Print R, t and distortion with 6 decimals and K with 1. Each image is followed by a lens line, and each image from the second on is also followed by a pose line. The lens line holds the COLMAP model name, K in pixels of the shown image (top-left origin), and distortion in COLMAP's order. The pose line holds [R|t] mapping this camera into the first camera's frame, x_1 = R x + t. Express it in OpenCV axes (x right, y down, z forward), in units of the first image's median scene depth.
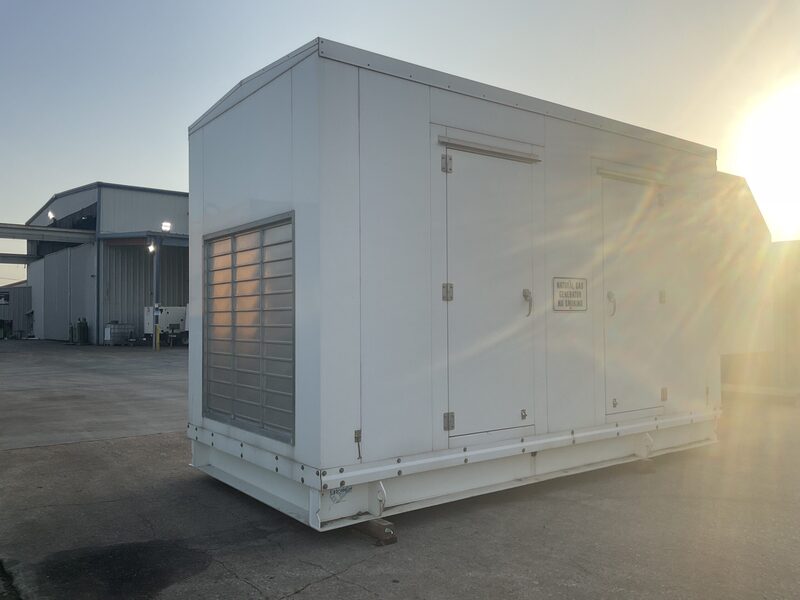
lens RADIAL K [[655.1, 0, 402.7], [0, 655.1, 298.1], [0, 0, 1]] dist [0.082263, -0.139221]
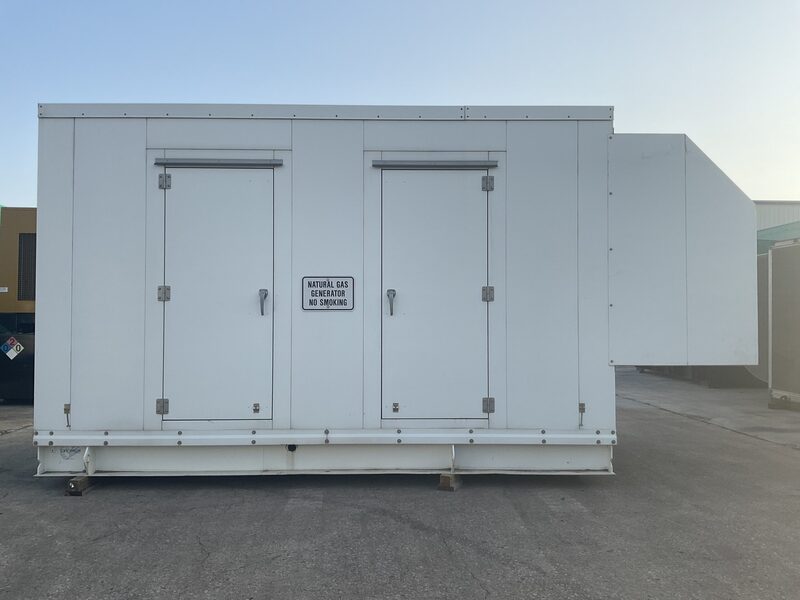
lens RADIAL K [[655.1, 0, 434.8], [0, 655.1, 305.8], [0, 0, 1]] dist [0.082263, -0.139221]
pose [[0.815934, -0.008792, -0.578078, 1.107518], [0.011175, 0.999937, 0.000566, 0.016537], [0.578037, -0.006922, 0.815981, 0.327411]]
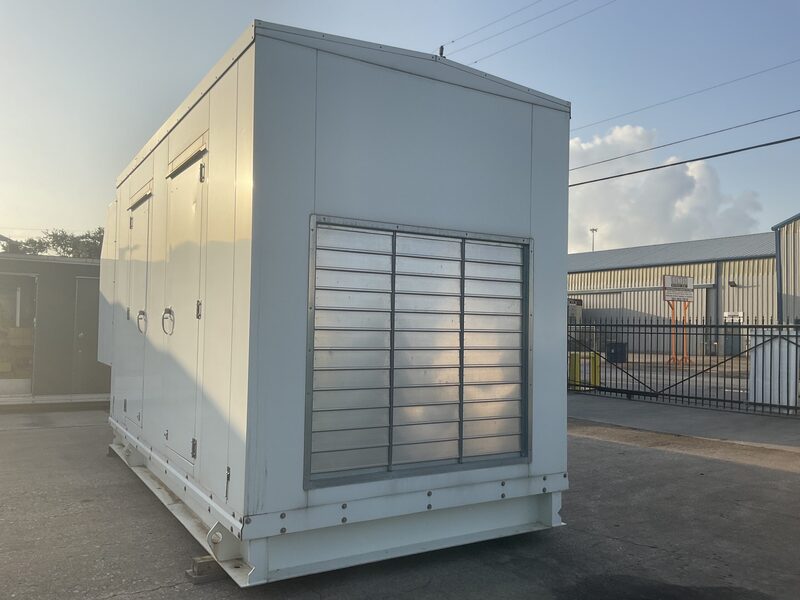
lens RADIAL K [[655.1, 0, 400.1], [0, 655.1, 303.3], [0, 0, 1]] dist [0.082263, -0.139221]
pose [[0.080132, 0.051107, 0.995473, -1.207566], [-0.051604, 0.997558, -0.047060, 0.029189], [-0.995448, -0.047600, 0.082574, 1.098467]]
